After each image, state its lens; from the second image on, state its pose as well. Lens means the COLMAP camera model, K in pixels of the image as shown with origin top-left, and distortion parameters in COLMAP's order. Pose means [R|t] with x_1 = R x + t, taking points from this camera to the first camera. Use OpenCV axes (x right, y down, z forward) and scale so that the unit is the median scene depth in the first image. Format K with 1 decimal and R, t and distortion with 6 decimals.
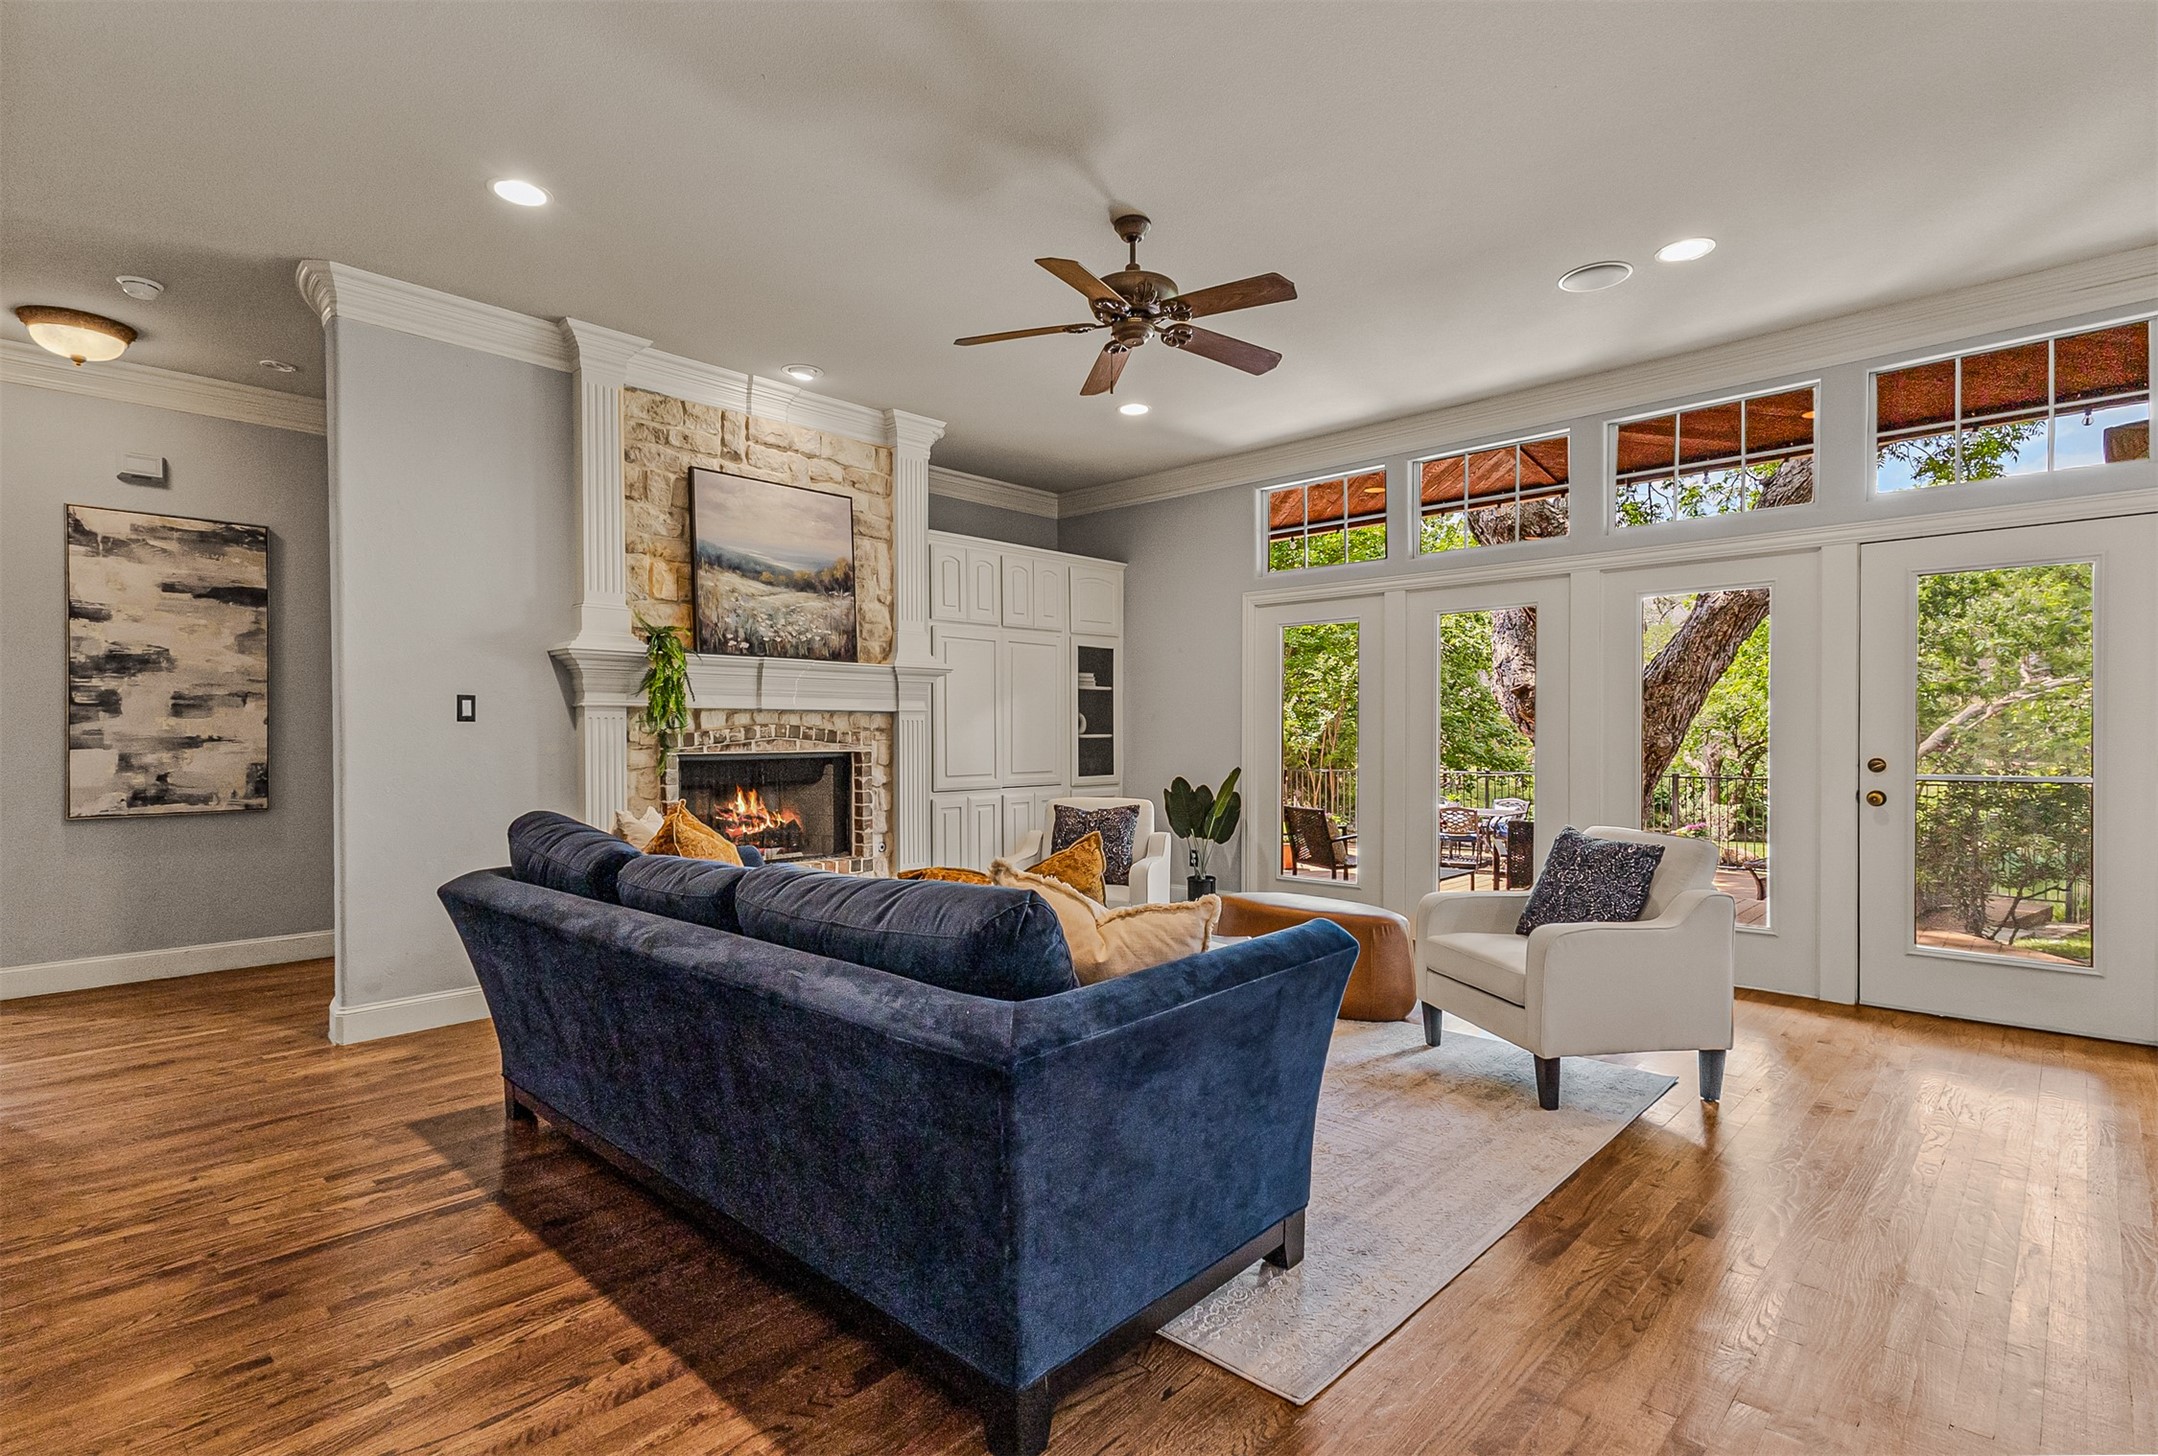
lens RADIAL K [[1024.2, 0, 1079.0], [0, 1024.2, 728.0], [0, 0, 1]] dist [0.008096, -0.000021]
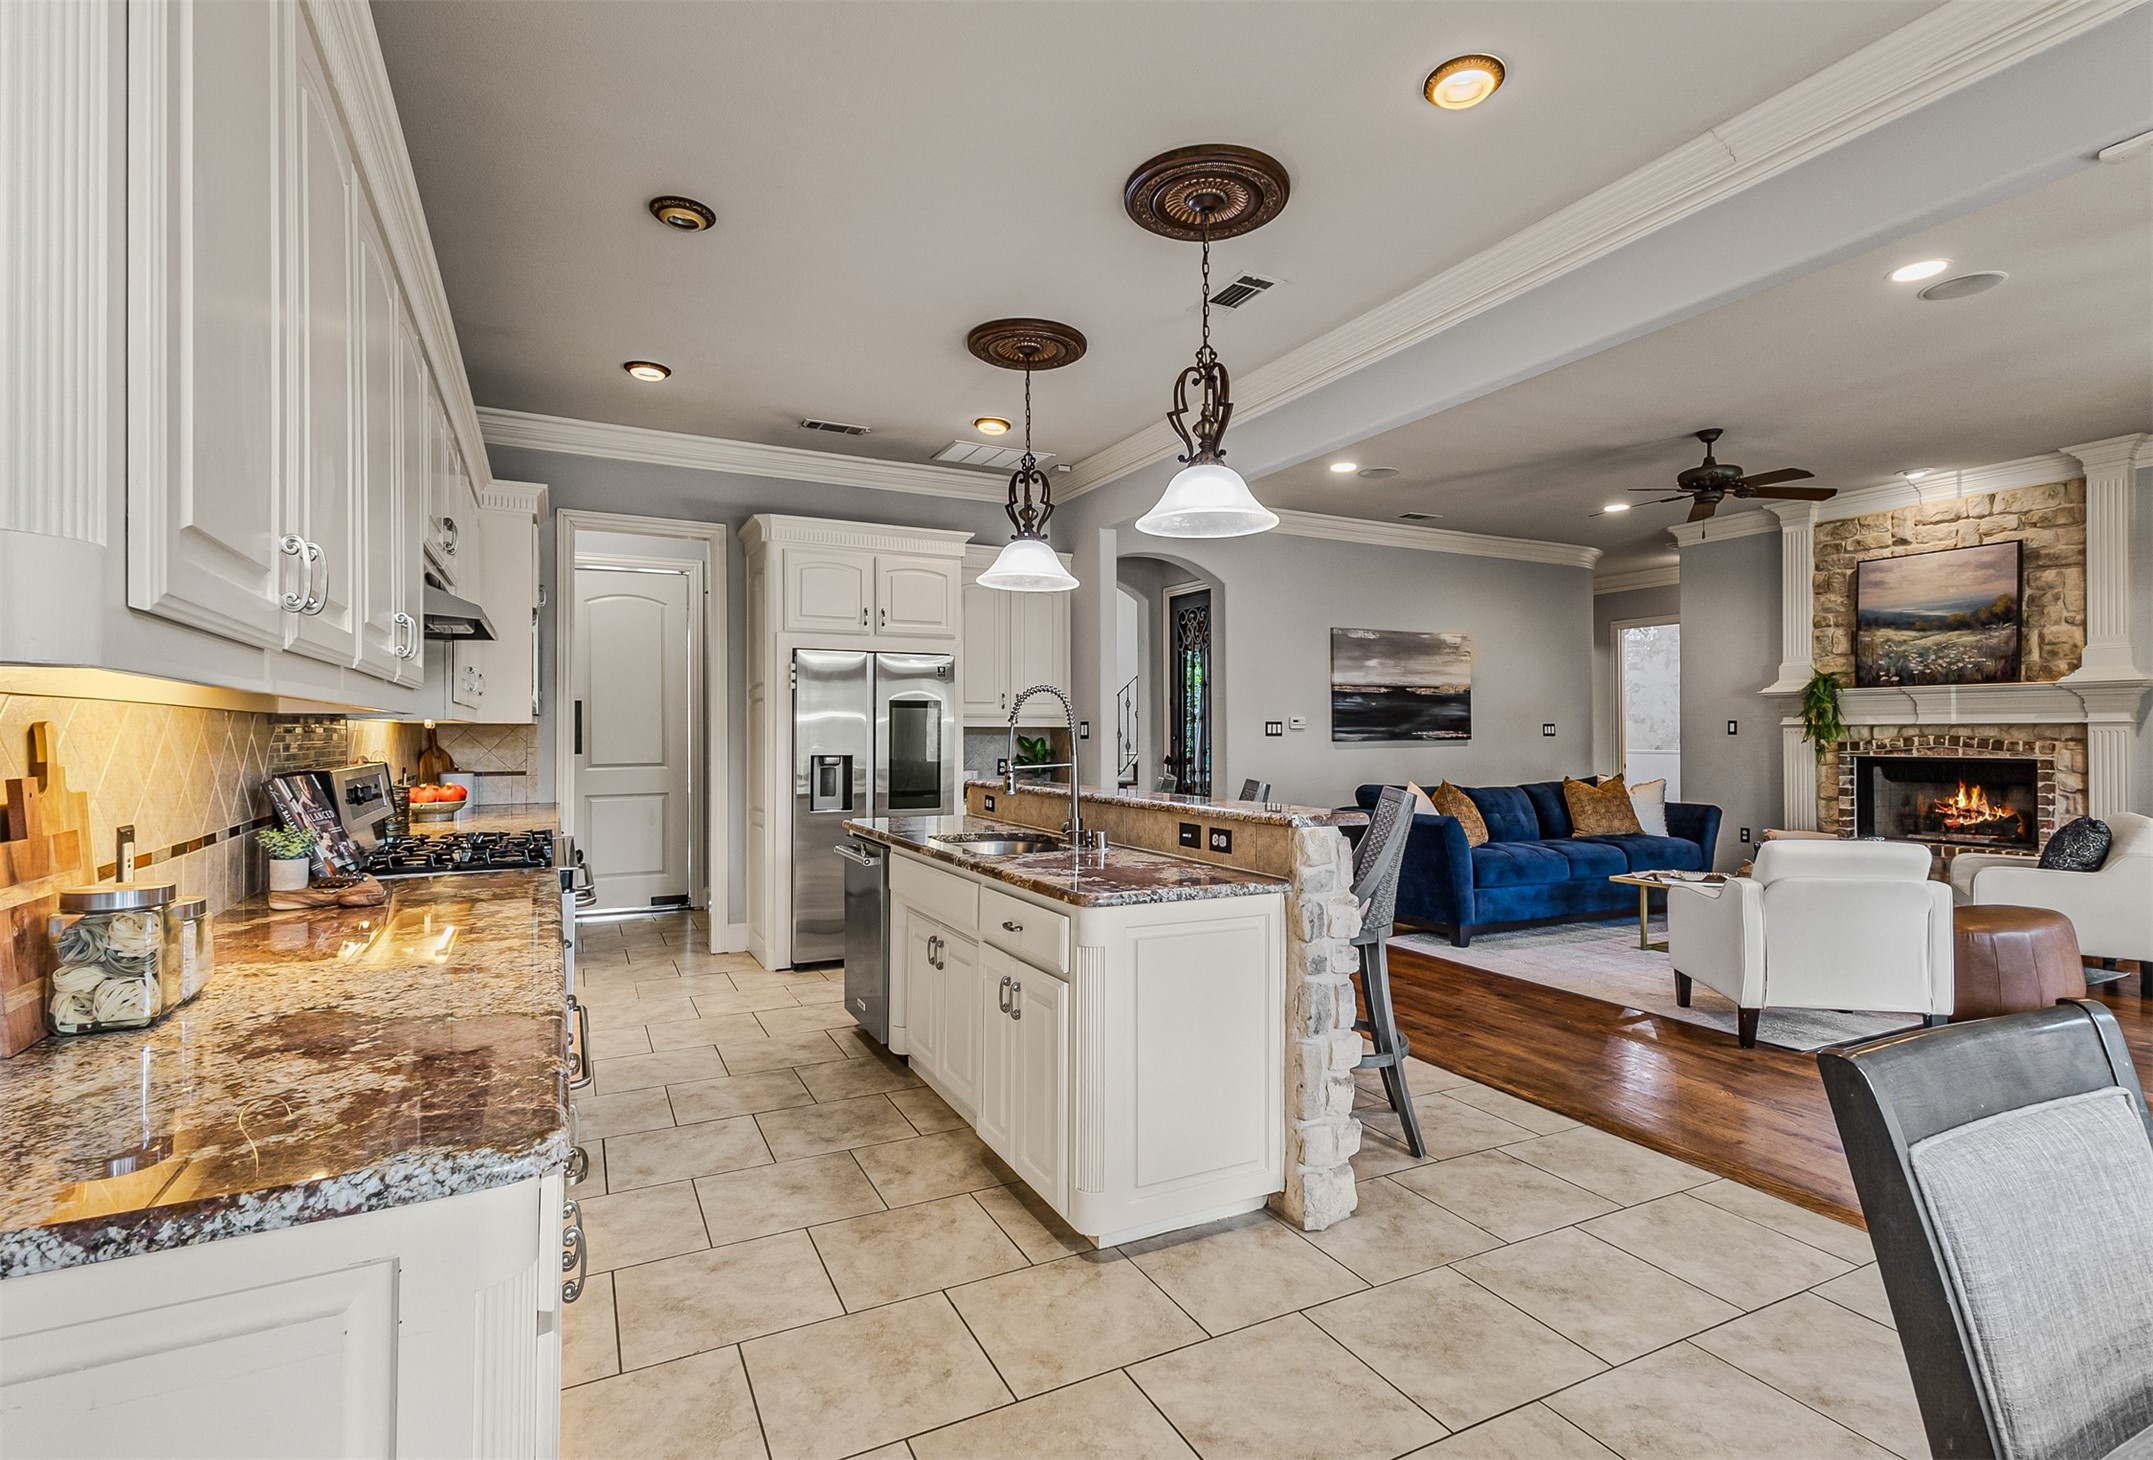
lens RADIAL K [[1021.8, 0, 1076.5], [0, 1021.8, 730.0], [0, 0, 1]] dist [0.008096, -0.000021]
pose [[-0.326335, -0.005070, -0.945240, 1.304037], [0.002642, 0.999977, -0.006276, -0.004990], [0.945250, -0.004545, -0.326314, 0.389275]]
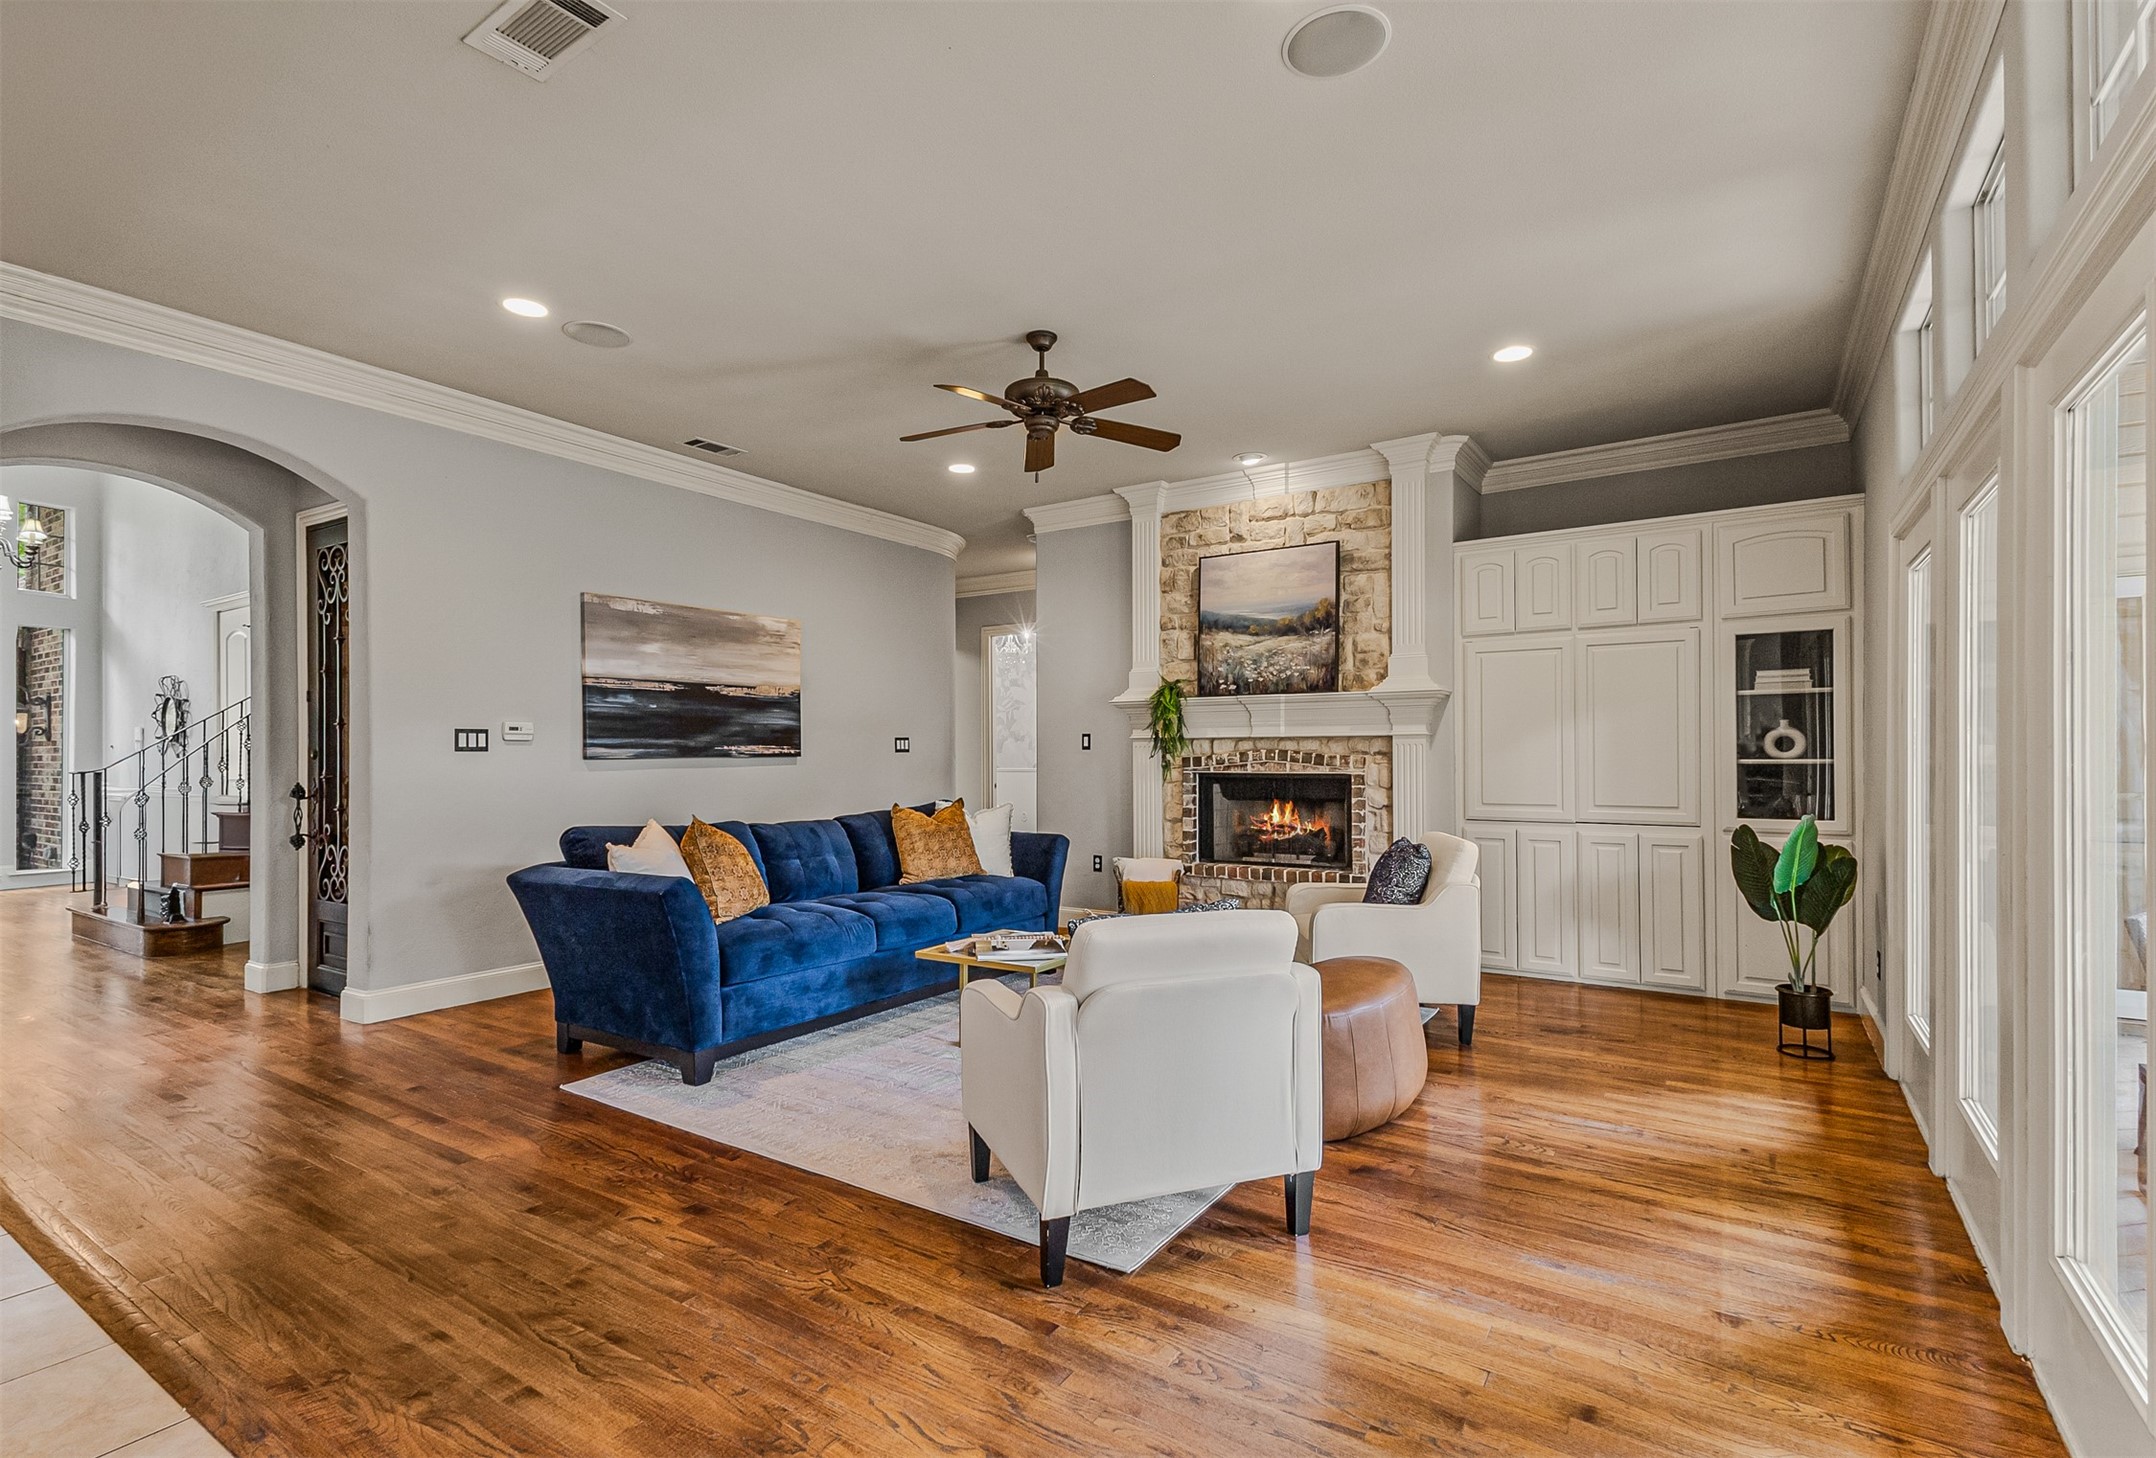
lens RADIAL K [[1011.4, 0, 1051.1], [0, 1011.4, 757.6], [0, 0, 1]] dist [0.011043, 0.000349]
pose [[0.174691, 0.001385, -0.984622, 0.833679], [0.005868, 0.999980, 0.002447, 0.001797], [0.984606, -0.006205, 0.174679, 0.539528]]
